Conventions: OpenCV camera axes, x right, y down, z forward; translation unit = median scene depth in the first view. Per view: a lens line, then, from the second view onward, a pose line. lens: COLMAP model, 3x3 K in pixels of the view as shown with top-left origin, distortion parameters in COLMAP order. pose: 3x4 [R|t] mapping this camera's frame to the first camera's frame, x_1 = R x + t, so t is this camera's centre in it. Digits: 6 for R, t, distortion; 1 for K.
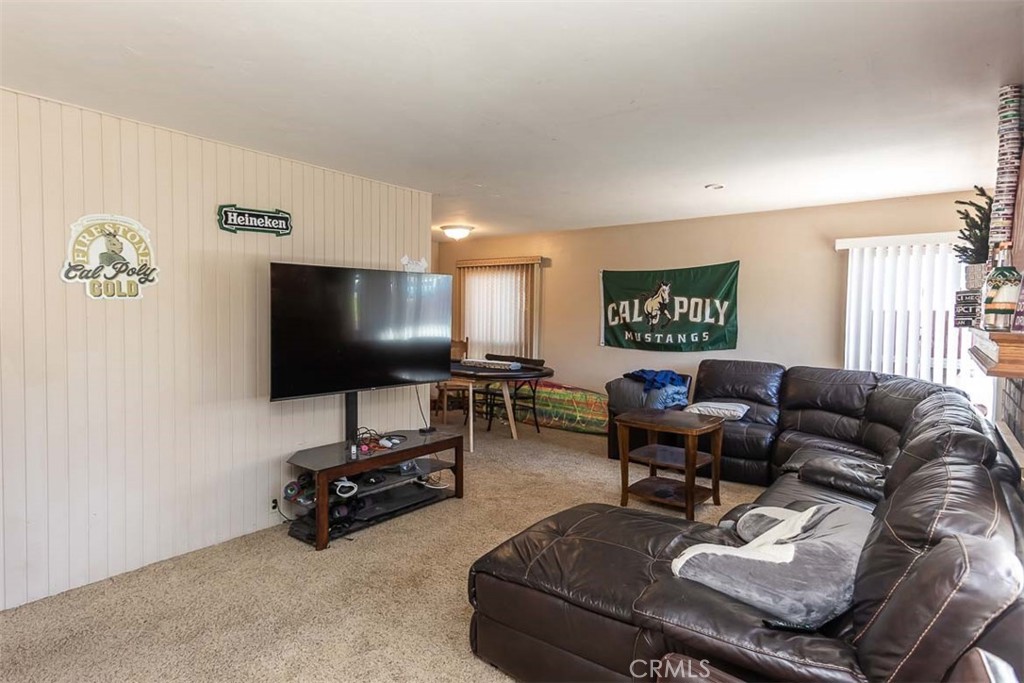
lens RADIAL K [[553.6, 0, 510.3], [0, 553.6, 334.7], [0, 0, 1]] dist [-0.001985, 0.000275]
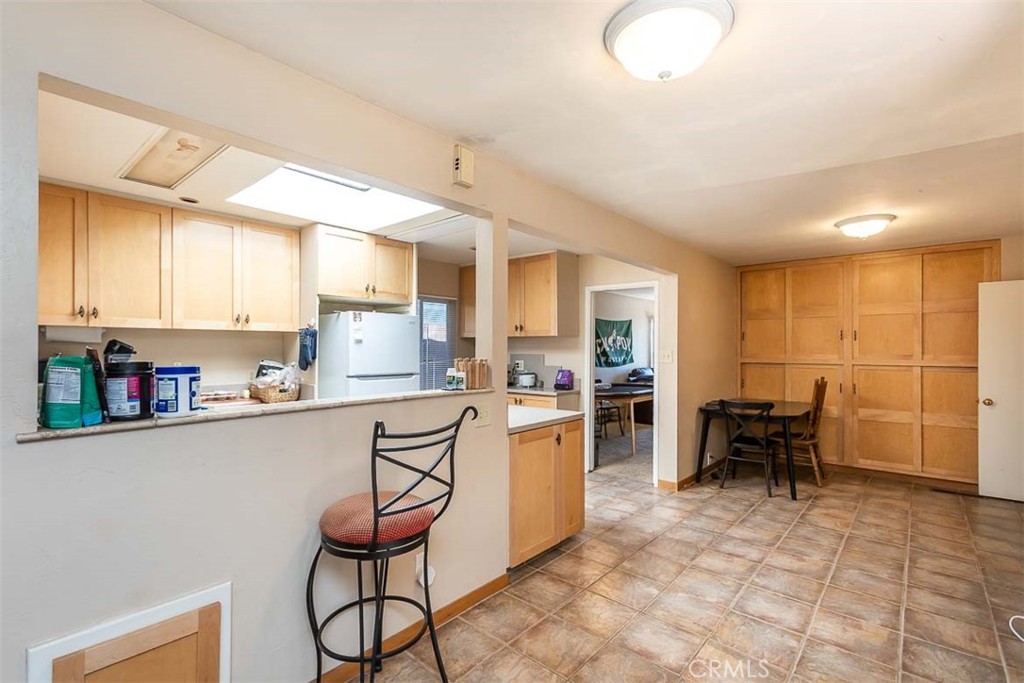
lens RADIAL K [[472.4, 0, 511.2], [0, 472.4, 347.8], [0, 0, 1]] dist [0.015779, 0.000570]
pose [[0.057642, -0.011643, 0.998269, -1.282594], [0.035159, 0.999335, 0.009625, -0.058613], [-0.997718, 0.034543, 0.058013, 1.281689]]
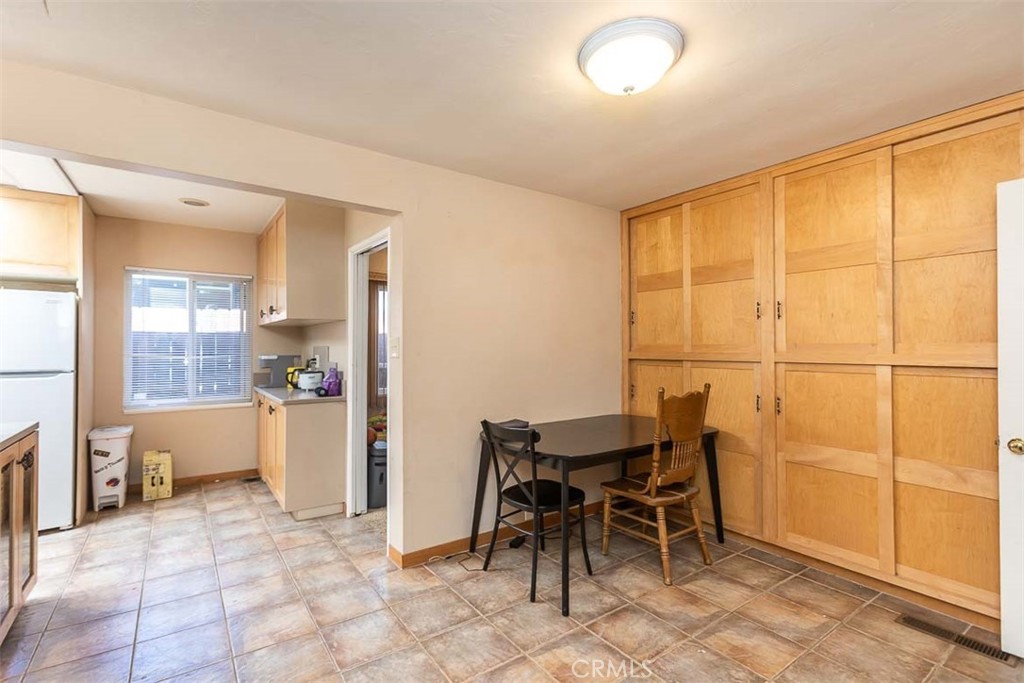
lens RADIAL K [[464.4, 0, 503.7], [0, 464.4, 341.6], [0, 0, 1]] dist [0.002393, 0.000492]
pose [[0.299996, -0.003252, 0.953935, -0.907774], [0.040215, 0.999148, -0.009241, -0.024574], [-0.953092, 0.041135, 0.299871, 0.823570]]
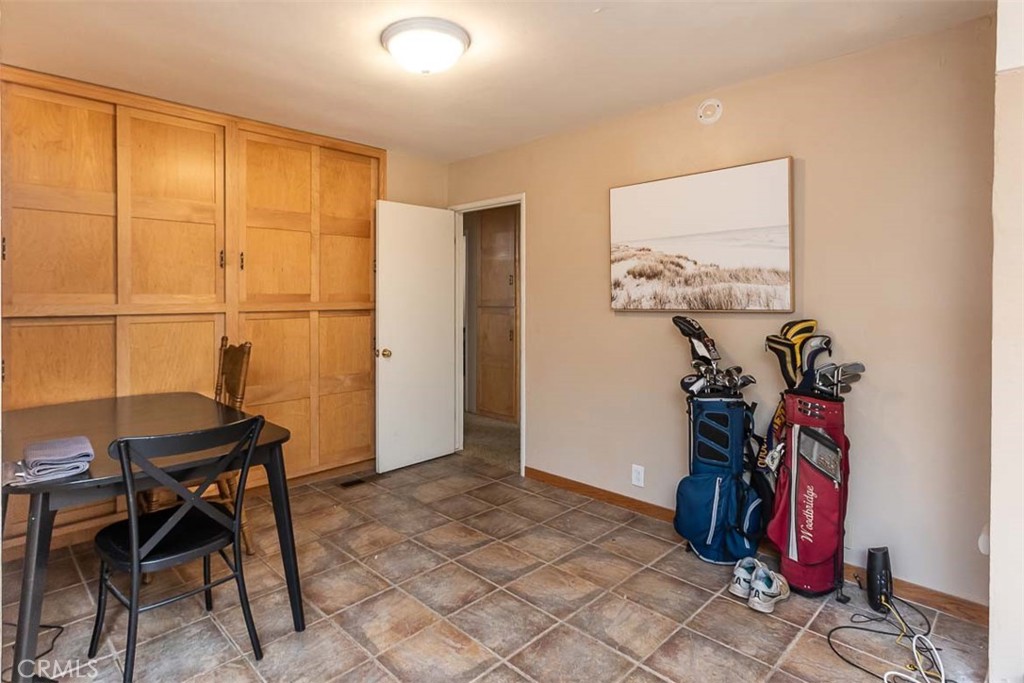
lens RADIAL K [[540.5, 0, 473.6], [0, 540.5, 298.4], [0, 0, 1]] dist [-0.000338, 0.000404]
pose [[-0.987264, -0.018567, 0.158006, -0.697043], [-0.011298, 0.998841, 0.046782, -0.040192], [-0.158691, 0.044401, -0.986329, 1.223214]]
